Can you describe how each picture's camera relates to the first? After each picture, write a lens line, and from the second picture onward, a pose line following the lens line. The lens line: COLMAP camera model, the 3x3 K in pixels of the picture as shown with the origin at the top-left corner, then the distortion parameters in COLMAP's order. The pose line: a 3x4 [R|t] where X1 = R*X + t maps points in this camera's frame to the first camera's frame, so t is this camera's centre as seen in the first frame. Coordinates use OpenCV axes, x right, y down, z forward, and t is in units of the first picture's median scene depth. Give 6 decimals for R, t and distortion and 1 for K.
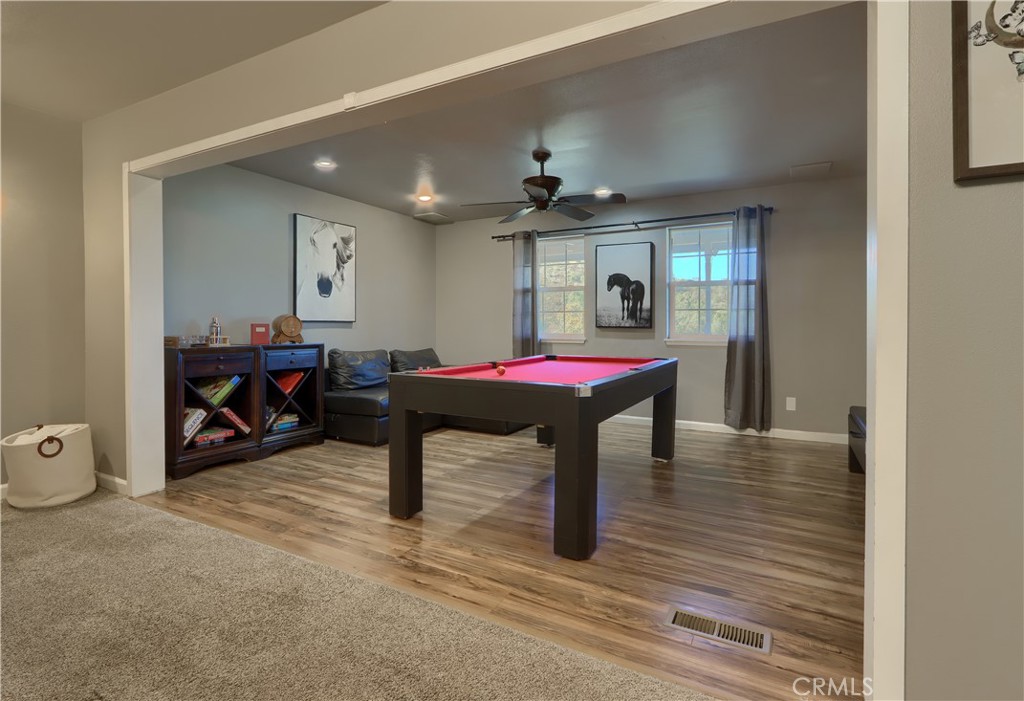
lens RADIAL K [[500.3, 0, 511.5], [0, 500.3, 334.3], [0, 0, 1]] dist [-0.000357, -0.000193]
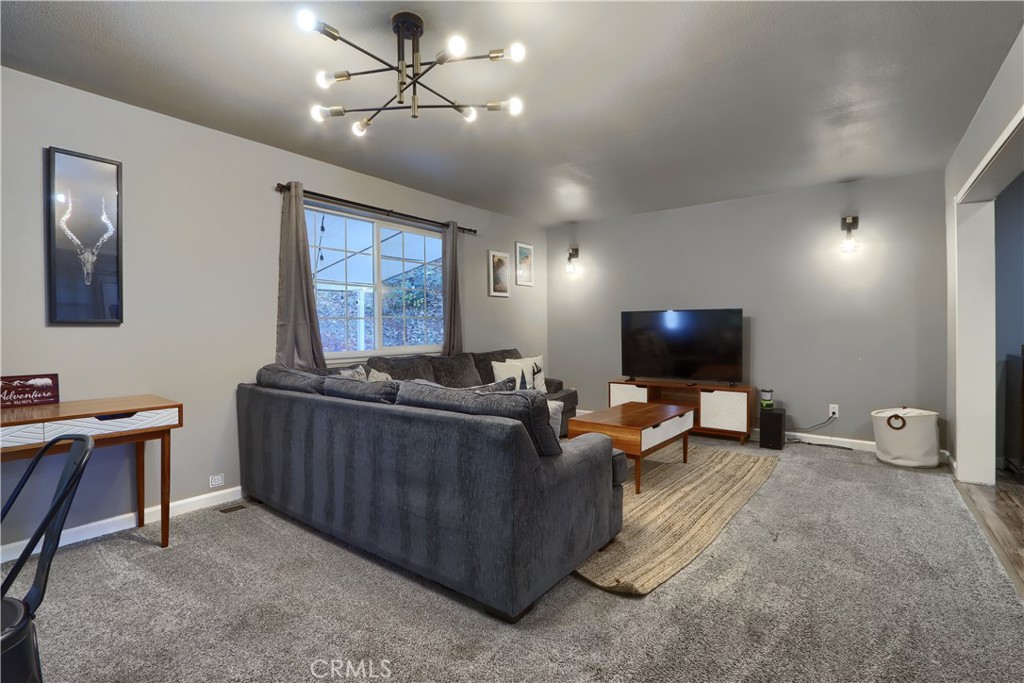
lens RADIAL K [[478.8, 0, 512.0], [0, 478.8, 341.5], [0, 0, 1]] dist [-0.010702, -0.000369]
pose [[-0.135007, 0.011973, -0.990772, 0.518190], [-0.004116, 0.999912, 0.012645, -0.009298], [0.990836, 0.005786, -0.134946, 0.123377]]
